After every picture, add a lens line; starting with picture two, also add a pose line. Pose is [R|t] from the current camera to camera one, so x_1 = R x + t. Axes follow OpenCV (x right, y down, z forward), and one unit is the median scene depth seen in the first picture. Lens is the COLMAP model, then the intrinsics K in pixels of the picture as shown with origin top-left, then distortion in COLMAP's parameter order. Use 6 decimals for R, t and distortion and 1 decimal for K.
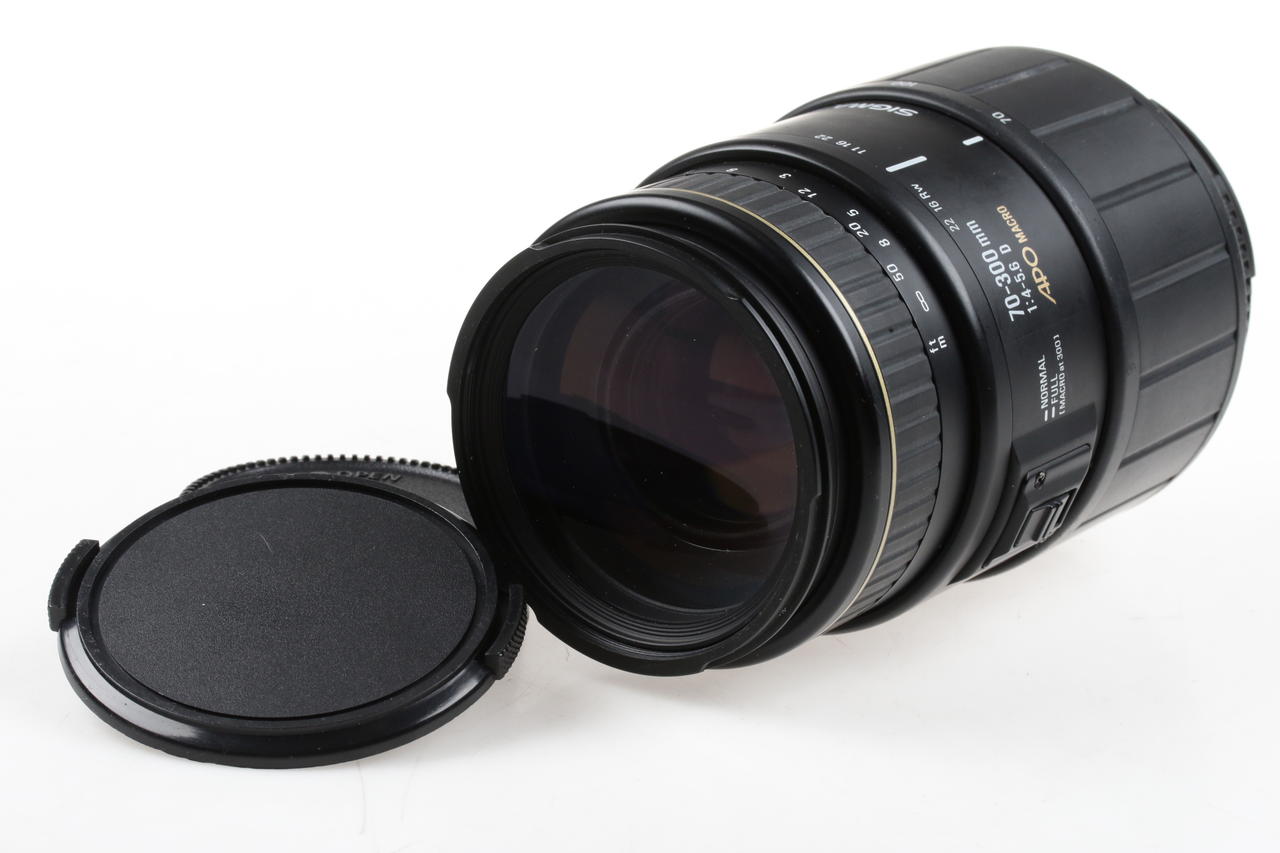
lens RADIAL K [[3615.3, 0, 638.0], [0, 3615.3, 429.8], [0, 0, 1]] dist [1.262218, 0.000000]
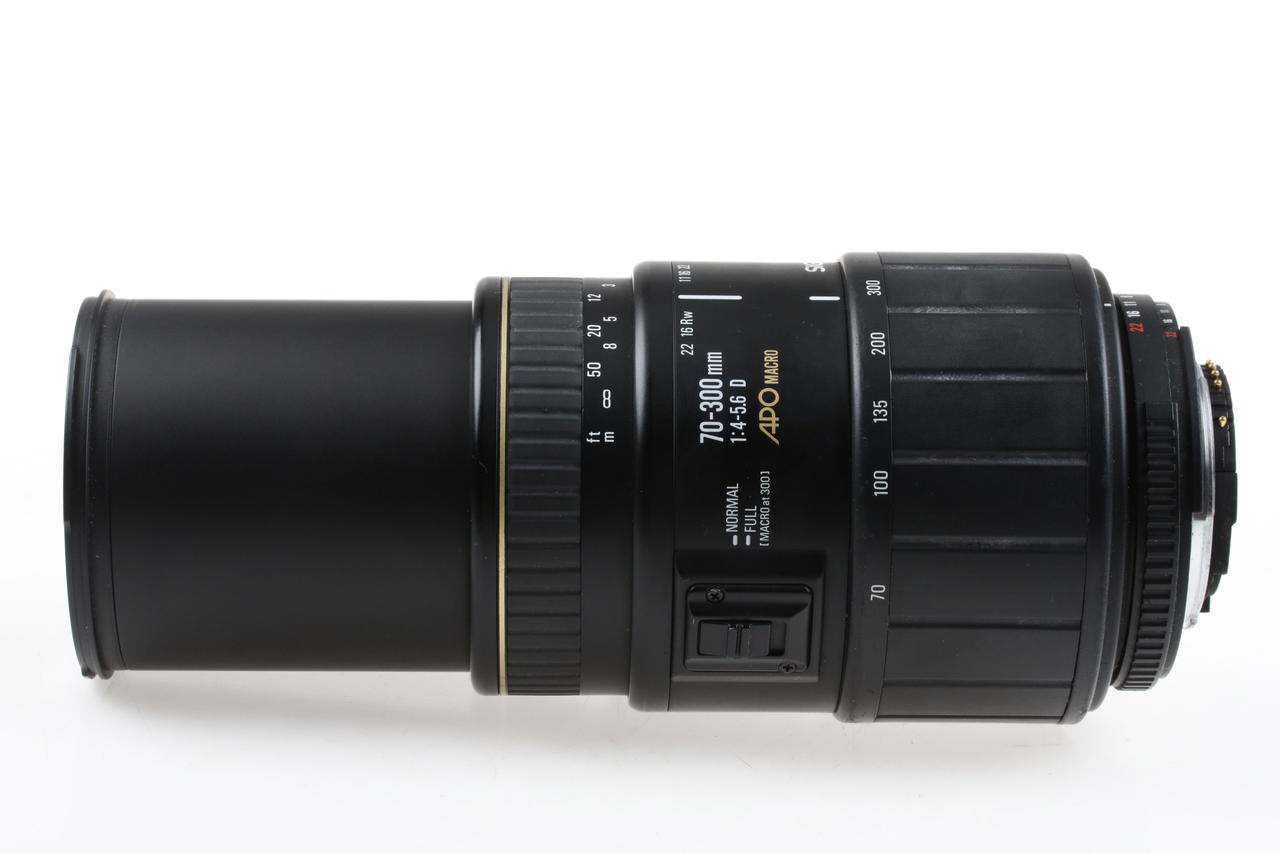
lens RADIAL K [[3615.3, 0, 639.1], [0, 3615.3, 425.8], [0, 0, 1]] dist [1.262218, 0.000000]
pose [[0.603734, 0.163222, -0.780297, 0.925772], [-0.244825, 0.969475, 0.013367, -0.044114], [0.758660, 0.182966, 0.625266, 0.305412]]
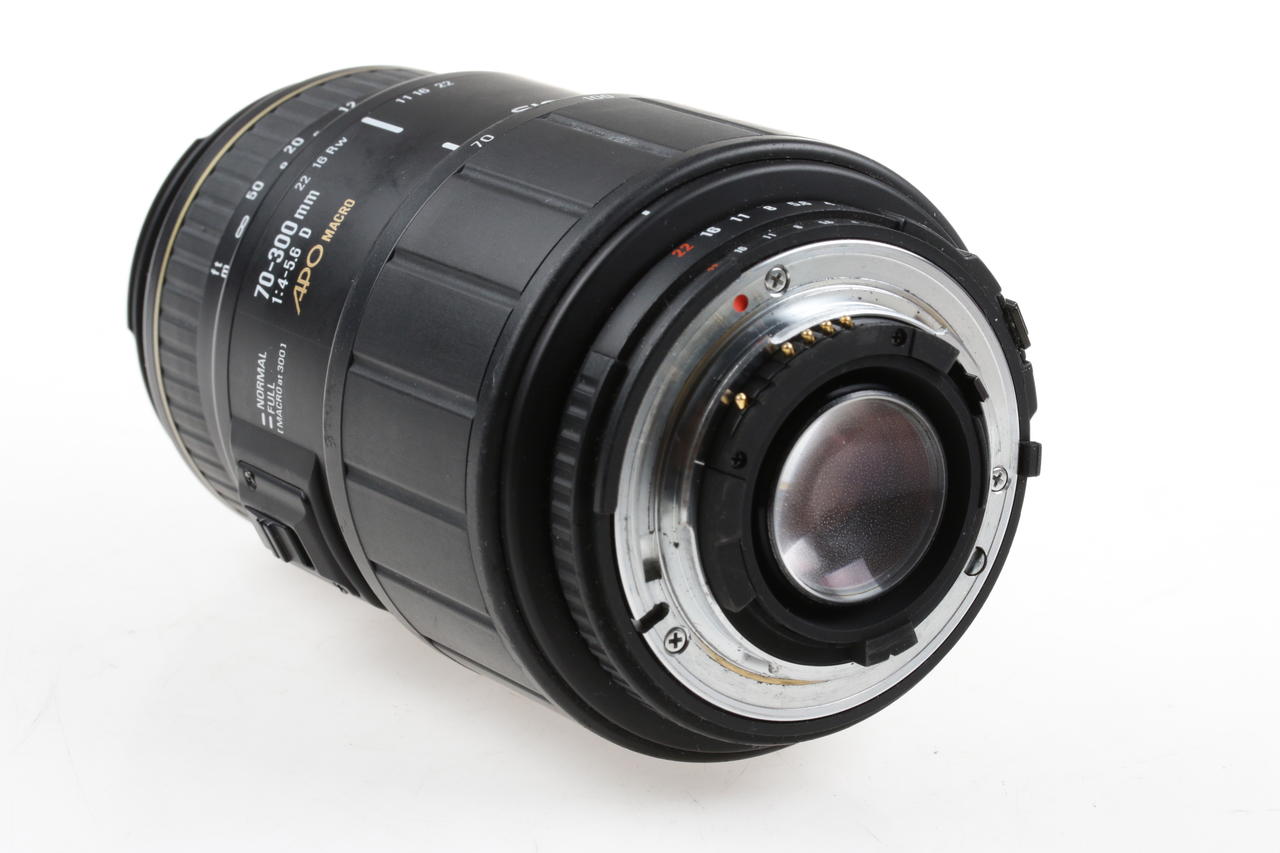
lens RADIAL K [[3615.3, 0, 637.0], [0, 3615.3, 426.5], [0, 0, 1]] dist [1.262218, 0.000000]
pose [[-0.374927, 0.275805, -0.885077, 0.872718], [-0.221498, 0.900418, 0.374414, -0.358862], [0.900205, 0.336421, -0.276501, 1.335150]]
